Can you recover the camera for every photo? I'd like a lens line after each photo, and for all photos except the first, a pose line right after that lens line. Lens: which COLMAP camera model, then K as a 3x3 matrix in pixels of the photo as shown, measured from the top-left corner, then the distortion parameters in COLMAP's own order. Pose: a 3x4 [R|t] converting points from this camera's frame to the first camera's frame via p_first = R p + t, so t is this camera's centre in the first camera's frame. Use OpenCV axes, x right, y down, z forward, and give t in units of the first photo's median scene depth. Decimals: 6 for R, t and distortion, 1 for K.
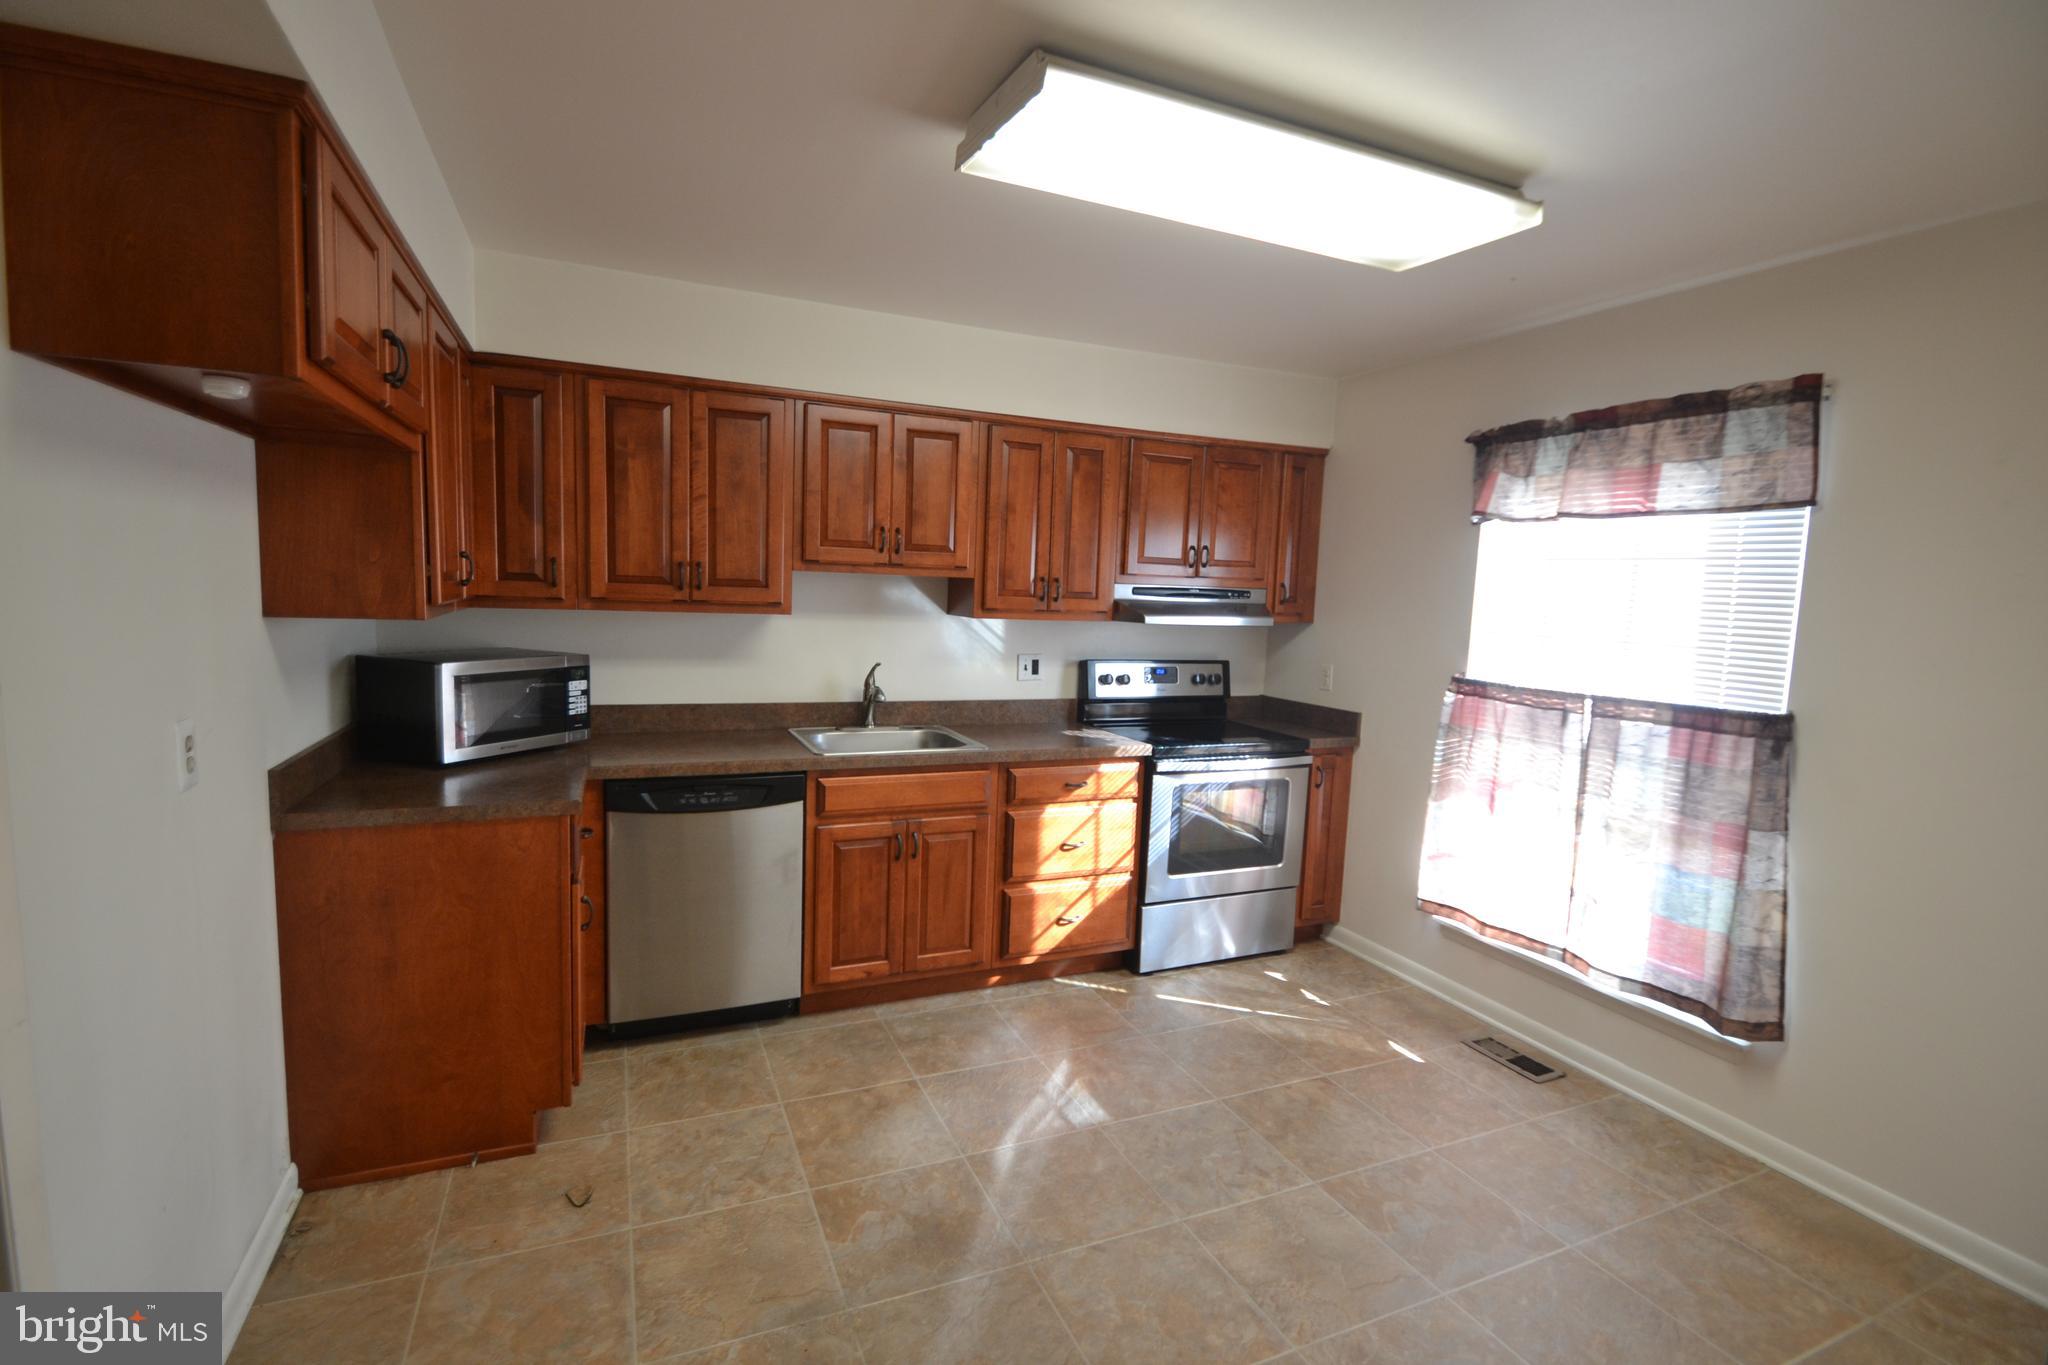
lens RADIAL K [[918.4, 0, 984.4], [0, 918.4, 677.5], [0, 0, 1]] dist [-0.003533, -0.001957]
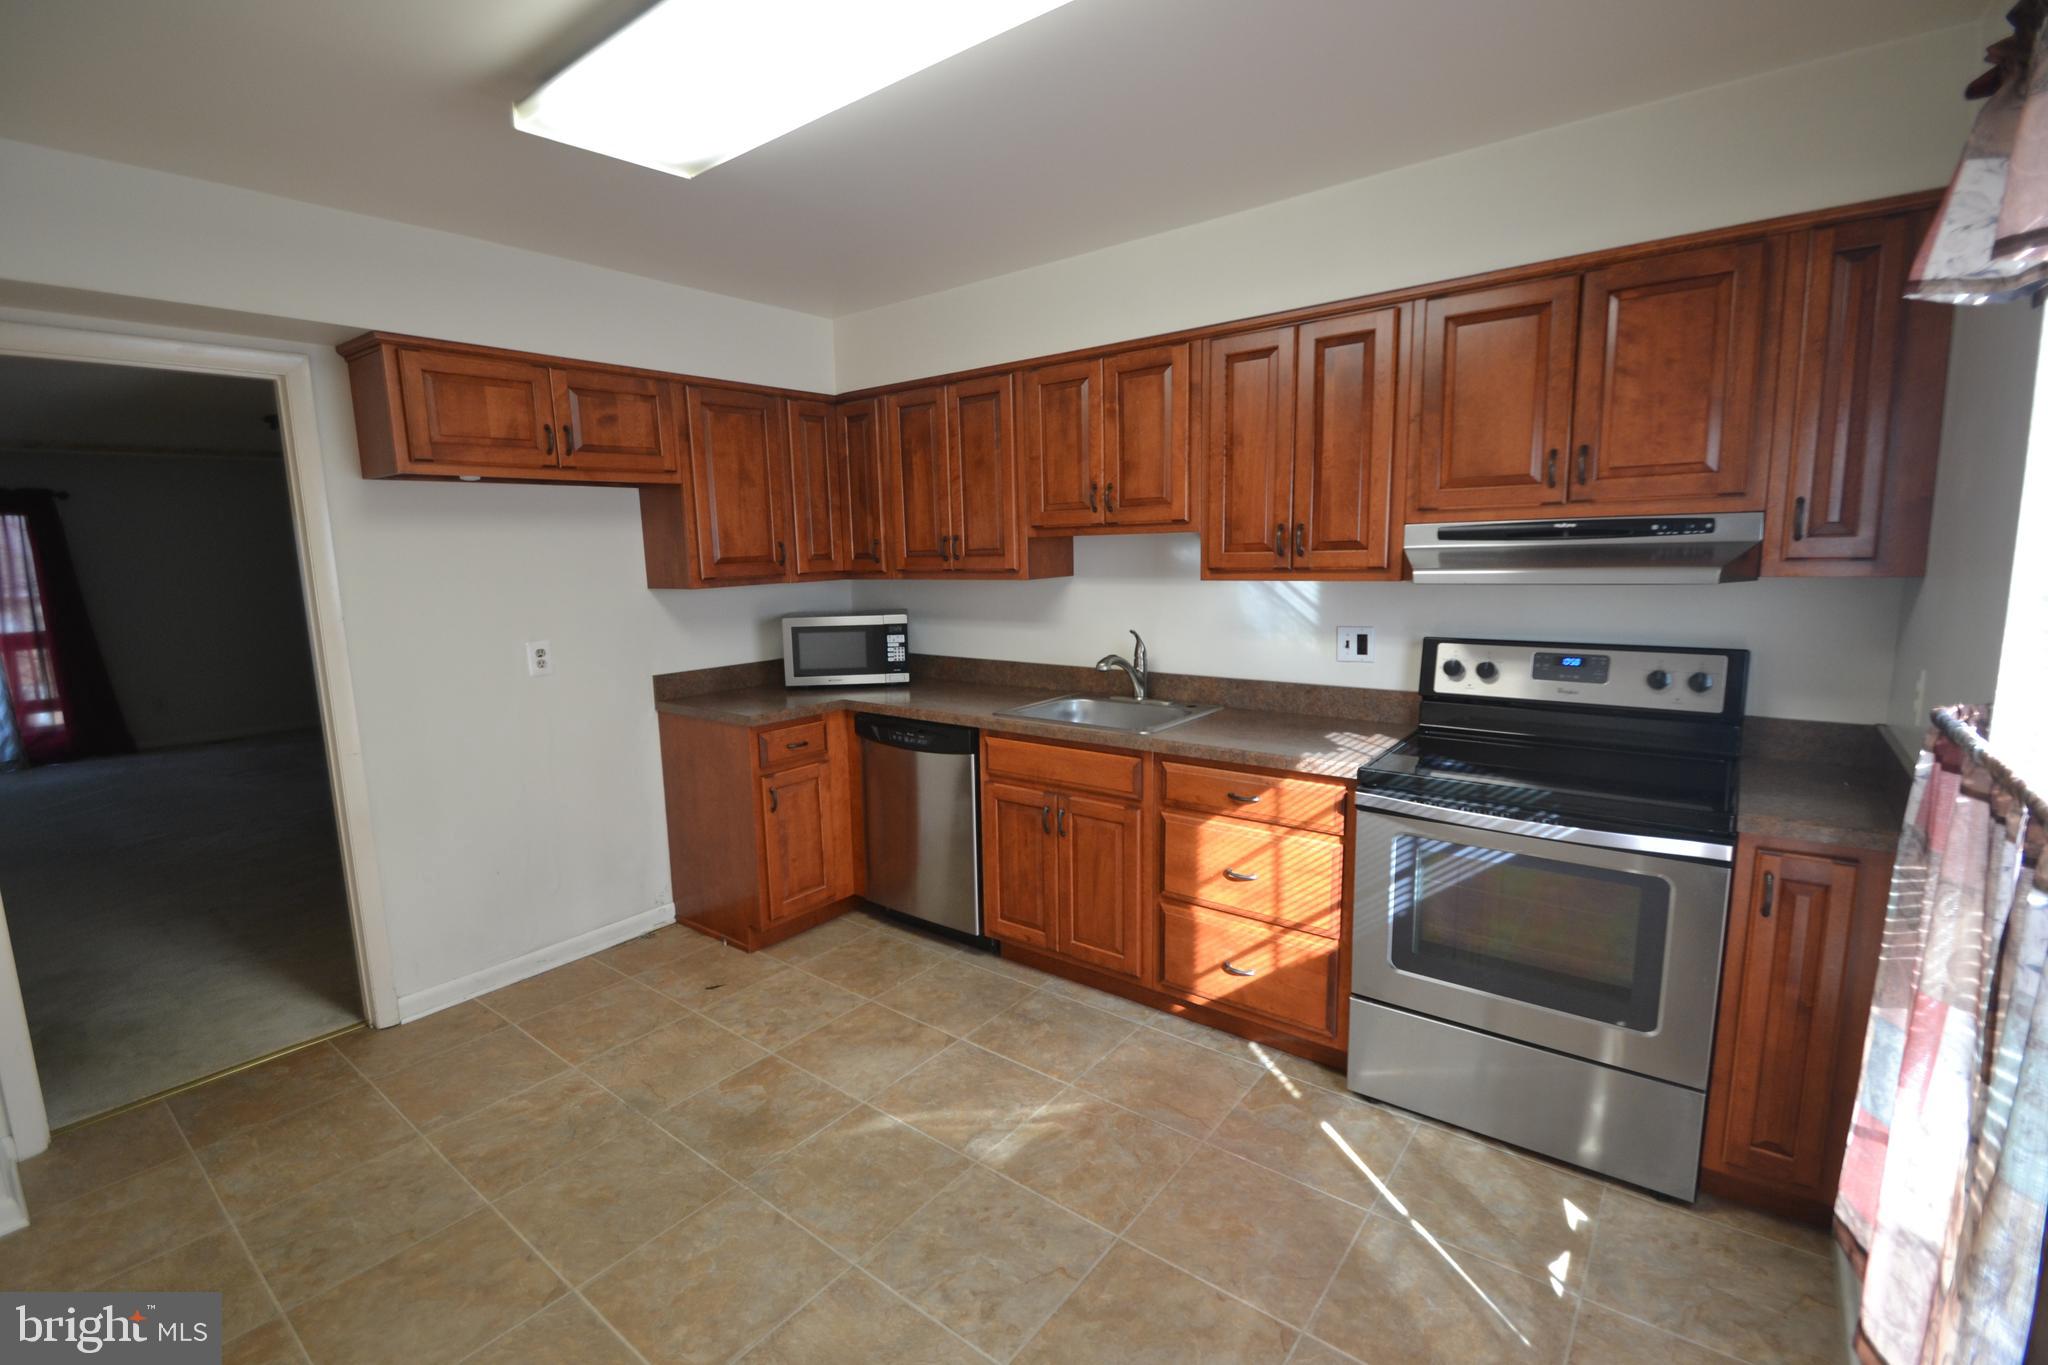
lens RADIAL K [[918.4, 0, 1013.9], [0, 918.4, 683.4], [0, 0, 1]] dist [-0.003533, -0.001957]
pose [[0.472076, 0.081110, -0.877819, 0.671838], [-0.044154, 0.996684, 0.068348, -0.021497], [0.880452, 0.006494, 0.474092, 0.471765]]
